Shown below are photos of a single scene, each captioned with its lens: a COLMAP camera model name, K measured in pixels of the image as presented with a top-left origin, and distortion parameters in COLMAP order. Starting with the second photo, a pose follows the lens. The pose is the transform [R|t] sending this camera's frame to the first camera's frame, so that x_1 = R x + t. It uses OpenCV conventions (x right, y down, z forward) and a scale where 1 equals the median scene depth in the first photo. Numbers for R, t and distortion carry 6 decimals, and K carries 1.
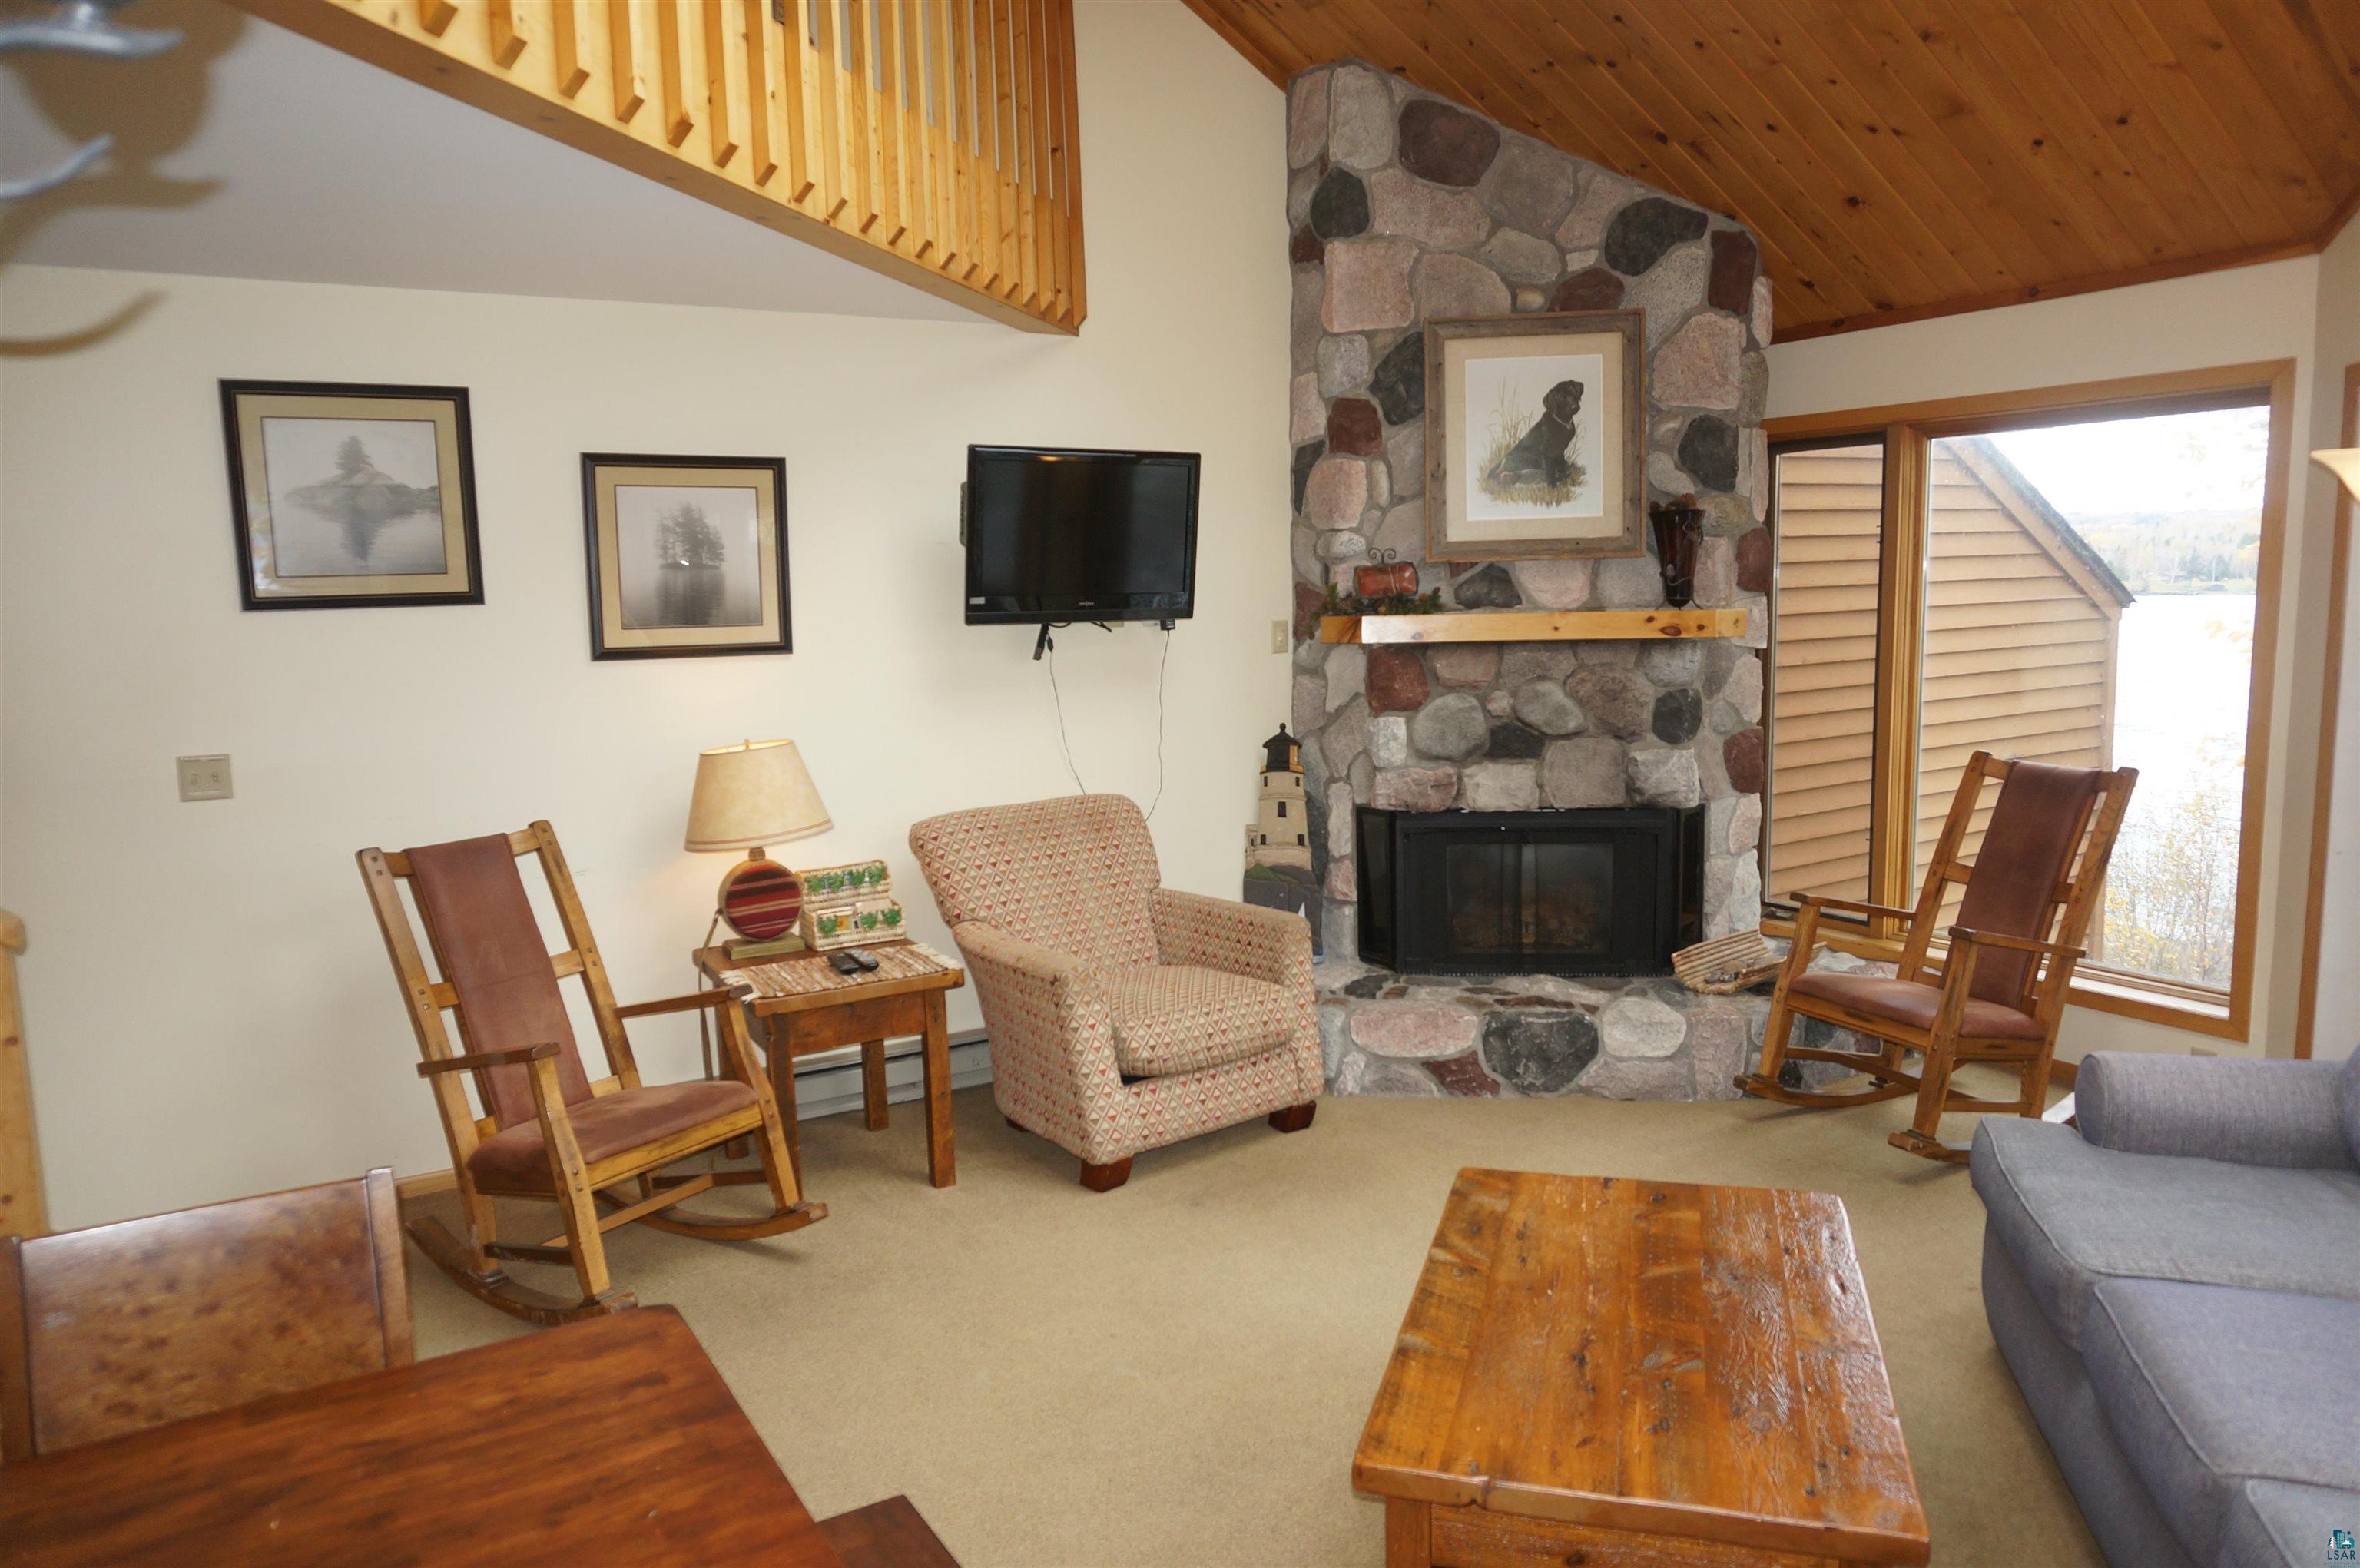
lens RADIAL K [[1583.3, 0, 1180.0], [0, 1583.3, 784.0], [0, 0, 1]] dist [-0.042706, 0.000249]
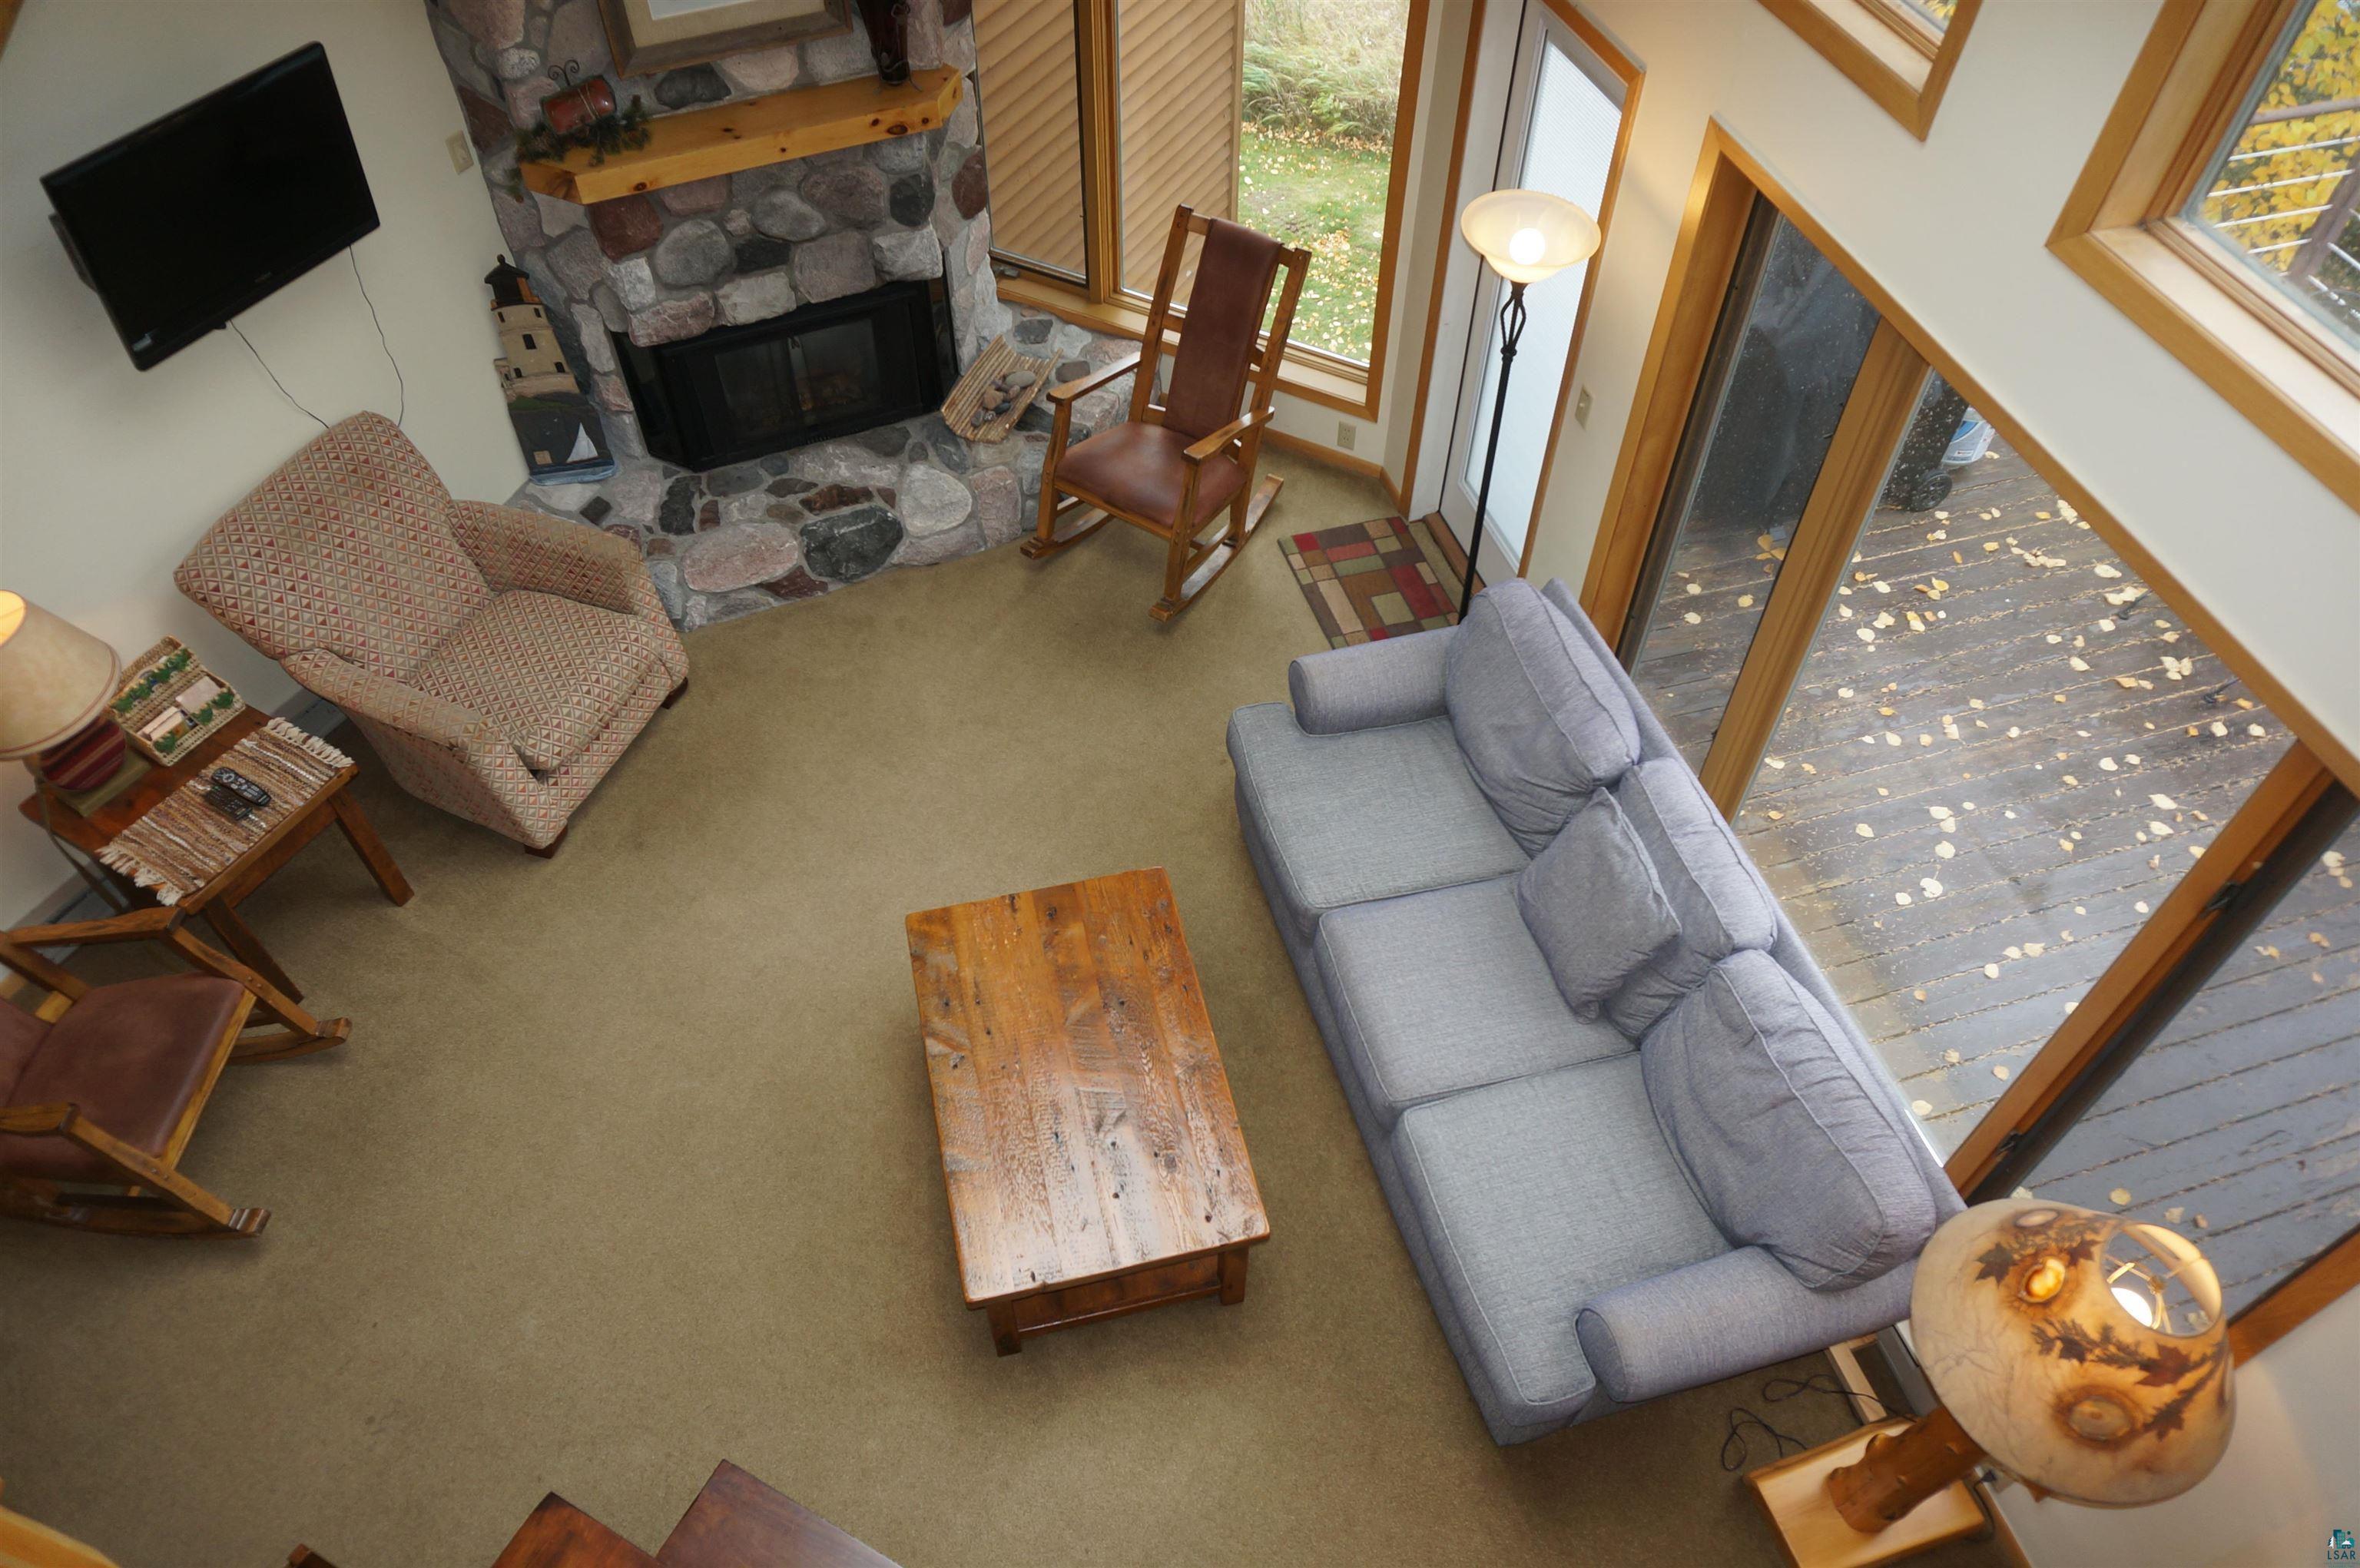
lens RADIAL K [[1575.6, 0, 1180.0], [0, 1575.6, 784.0], [0, 0, 1]] dist [-0.041503, 0.032150]
pose [[0.859454, -0.373827, 0.348701, -0.027474], [0.039061, 0.728132, 0.684323, -0.444404], [-0.509719, -0.574523, 0.640398, 0.052709]]
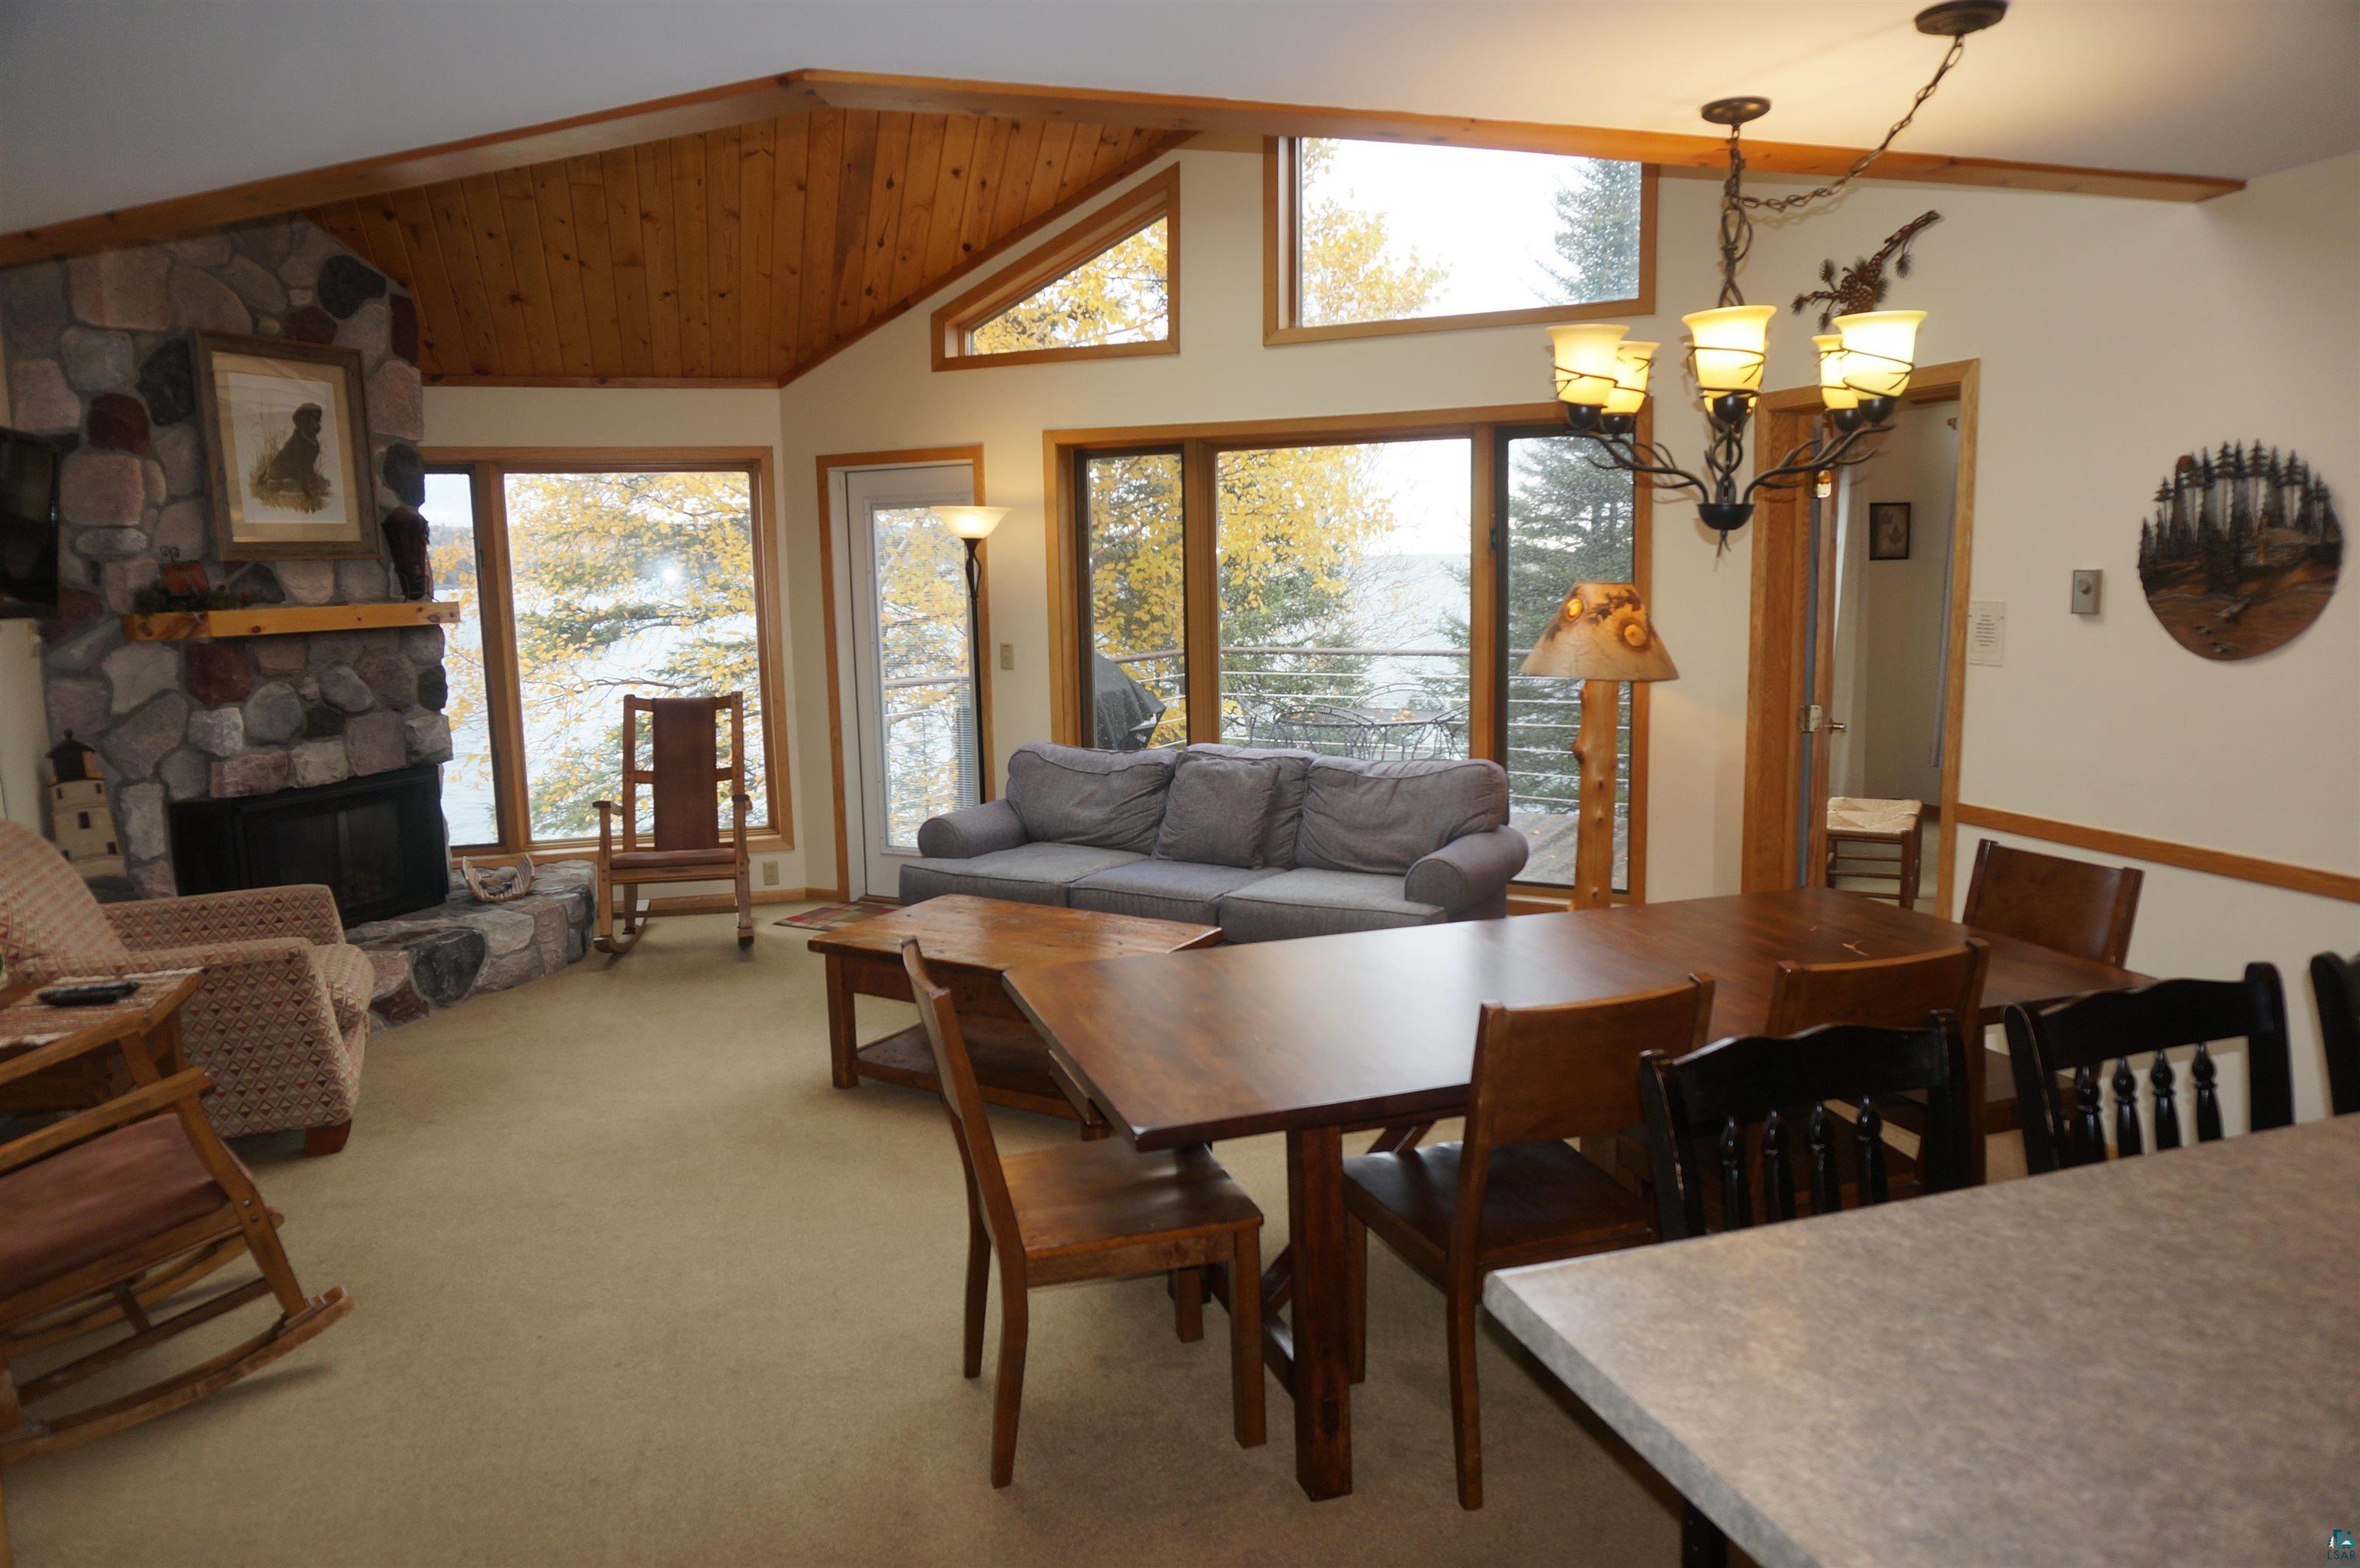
lens RADIAL K [[1575.6, 0, 1180.0], [0, 1575.6, 784.0], [0, 0, 1]] dist [-0.041503, 0.032150]
pose [[0.227495, -0.118842, 0.966500, -0.729372], [0.135700, 0.986709, 0.089386, 0.000511], [-0.964278, 0.110819, 0.240598, 0.151424]]
